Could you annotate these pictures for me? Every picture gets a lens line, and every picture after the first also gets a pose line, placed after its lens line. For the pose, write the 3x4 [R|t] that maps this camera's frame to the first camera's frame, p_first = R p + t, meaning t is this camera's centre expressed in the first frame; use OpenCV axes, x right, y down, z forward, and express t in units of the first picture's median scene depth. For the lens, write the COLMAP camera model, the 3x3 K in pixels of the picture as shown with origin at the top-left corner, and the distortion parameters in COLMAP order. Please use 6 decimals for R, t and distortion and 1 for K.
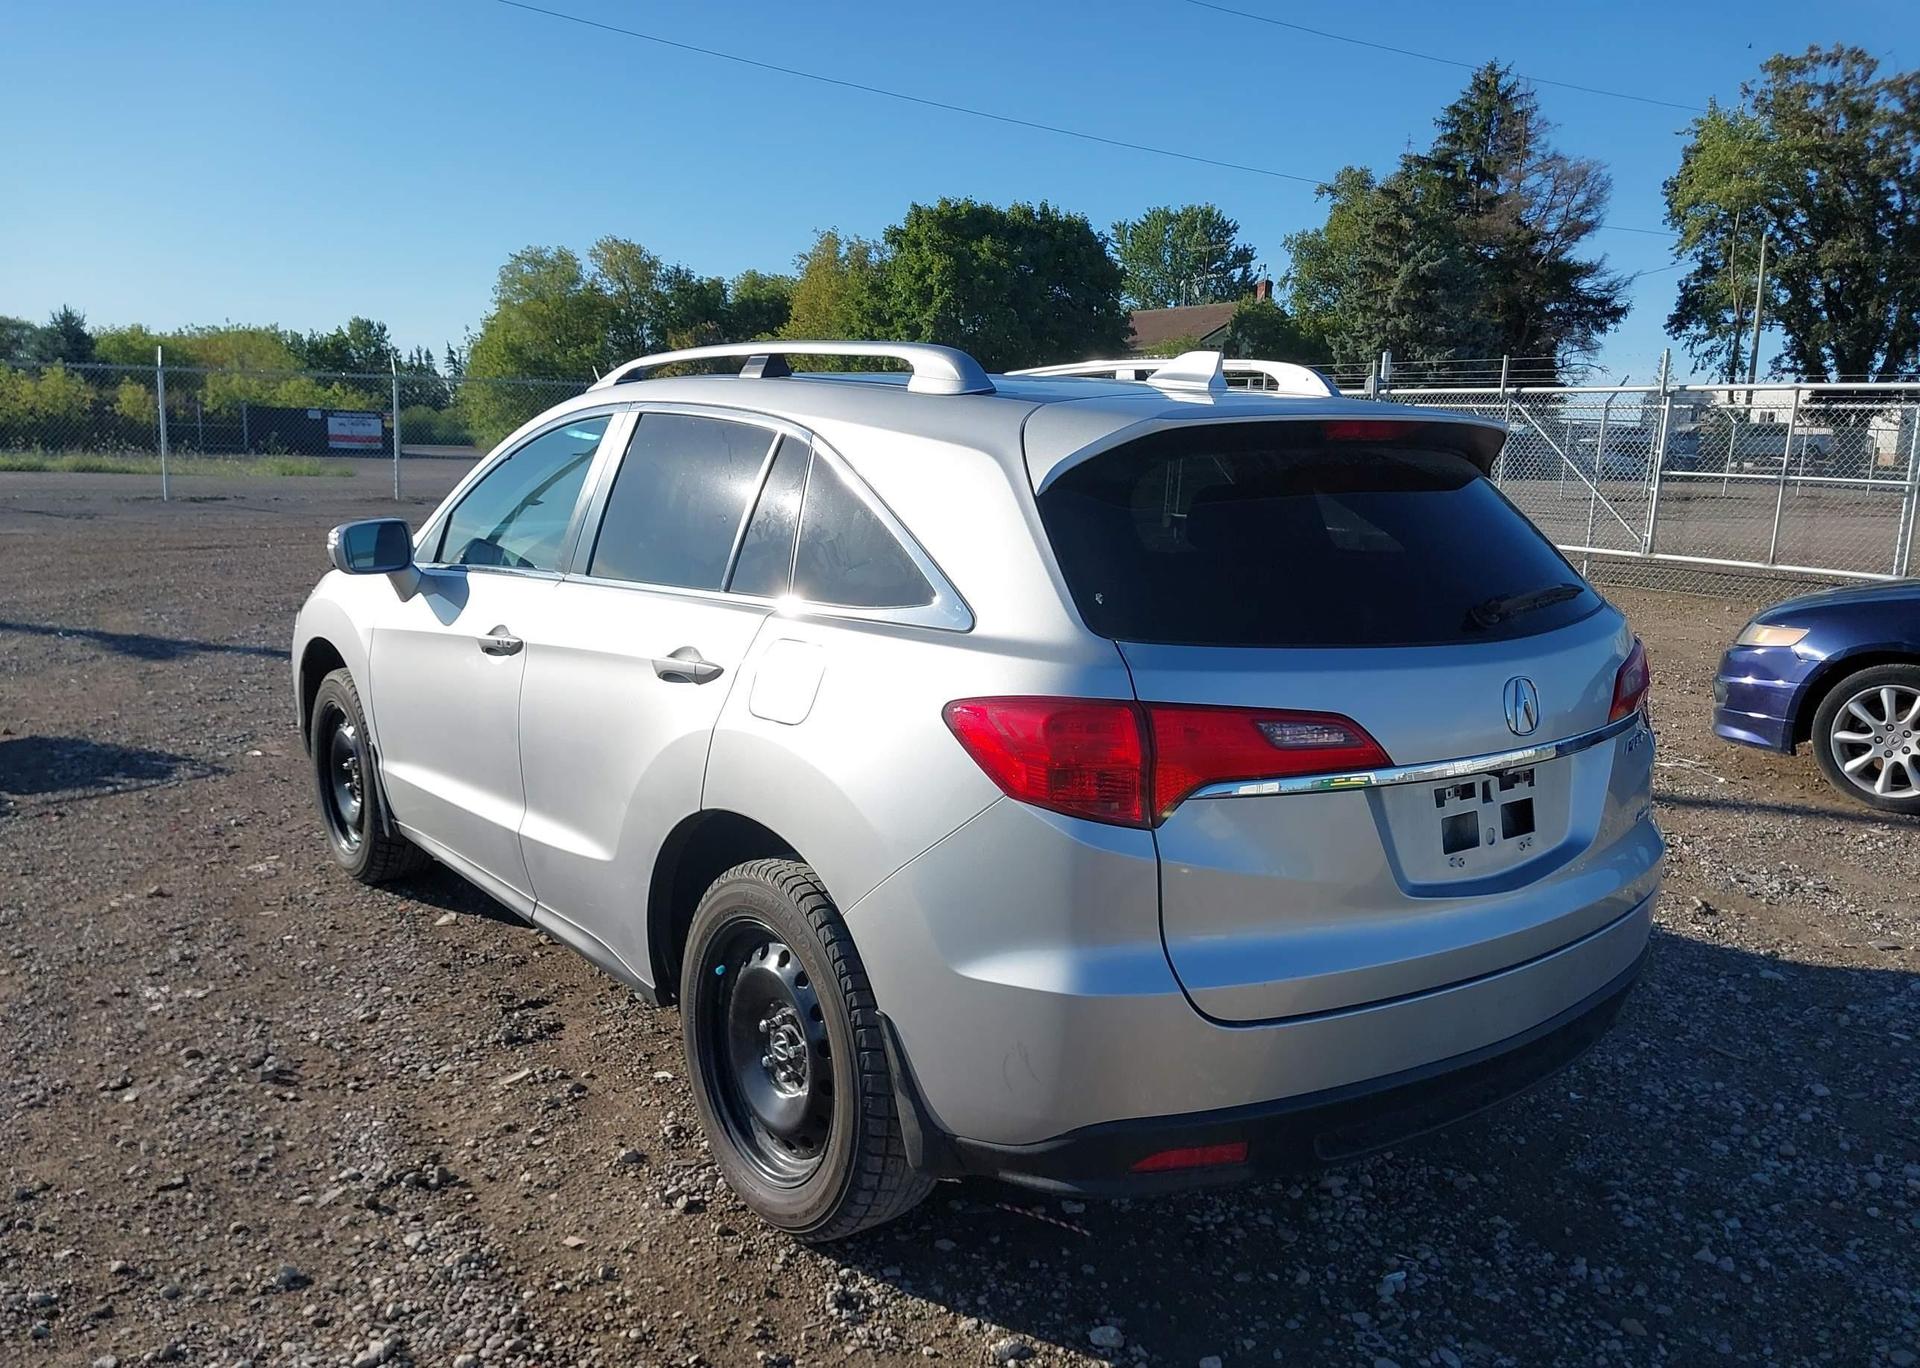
lens RADIAL K [[1524.6, 0, 956.1], [0, 1524.6, 671.6], [0, 0, 1]] dist [0.019479, -0.029381]
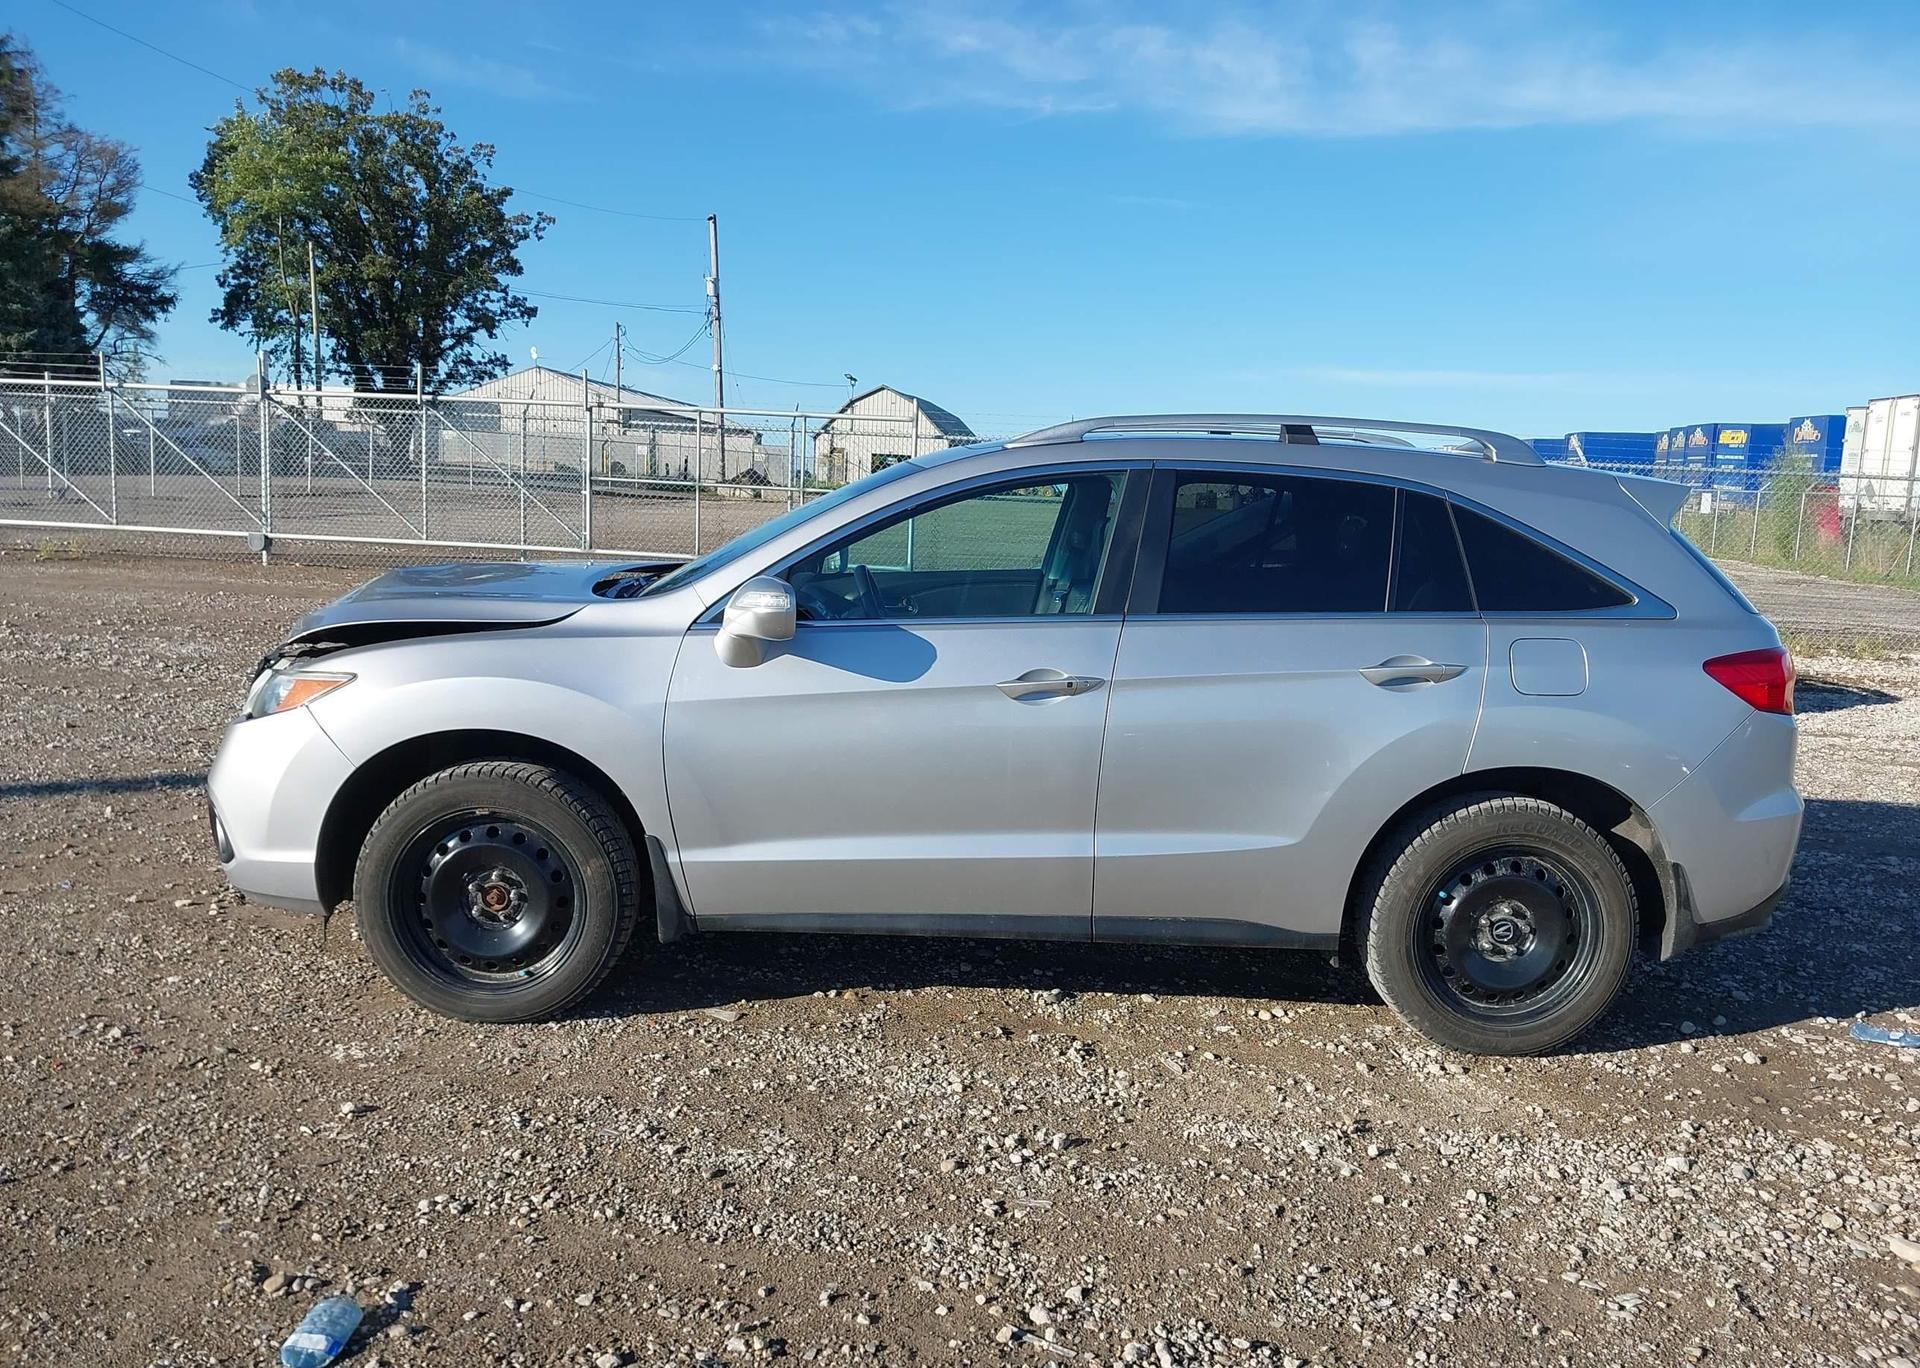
lens RADIAL K [[1524.6, 0, 944.5], [0, 1524.6, 666.5], [0, 0, 1]] dist [0.019479, -0.029381]
pose [[0.587210, -0.100342, 0.803191, -0.924458], [0.097464, 0.993832, 0.052903, -0.073076], [-0.803546, 0.047217, 0.593368, 0.343540]]
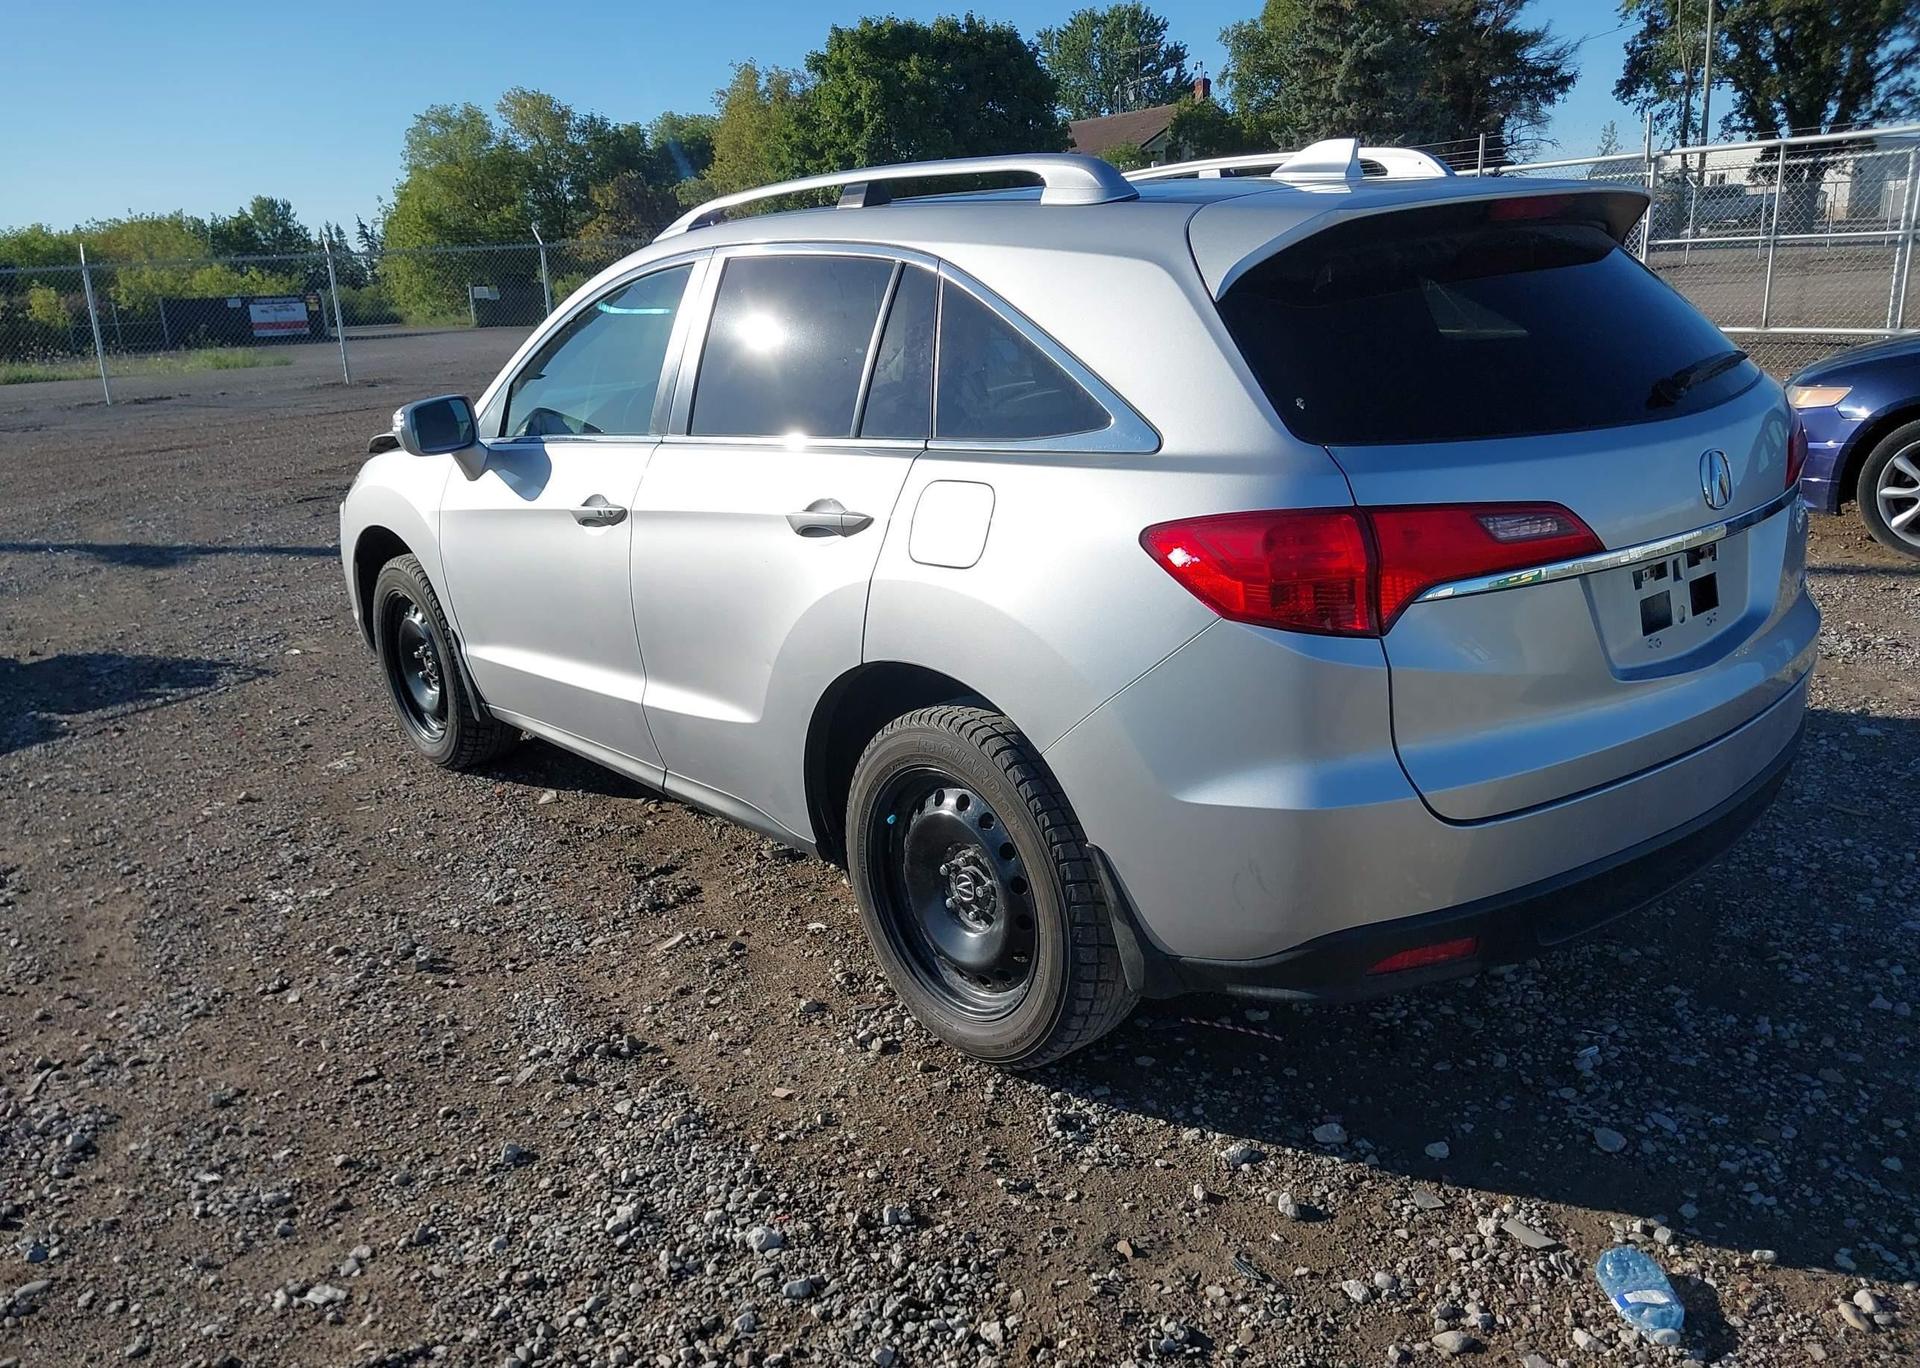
lens RADIAL K [[1524.6, 0, 951.5], [0, 1524.6, 677.1], [0, 0, 1]] dist [0.019479, -0.029381]
pose [[0.995800, -0.090032, 0.016660, -0.079267], [0.087690, 0.990130, 0.109334, -0.001403], [-0.026339, -0.107414, 0.993865, 0.011347]]
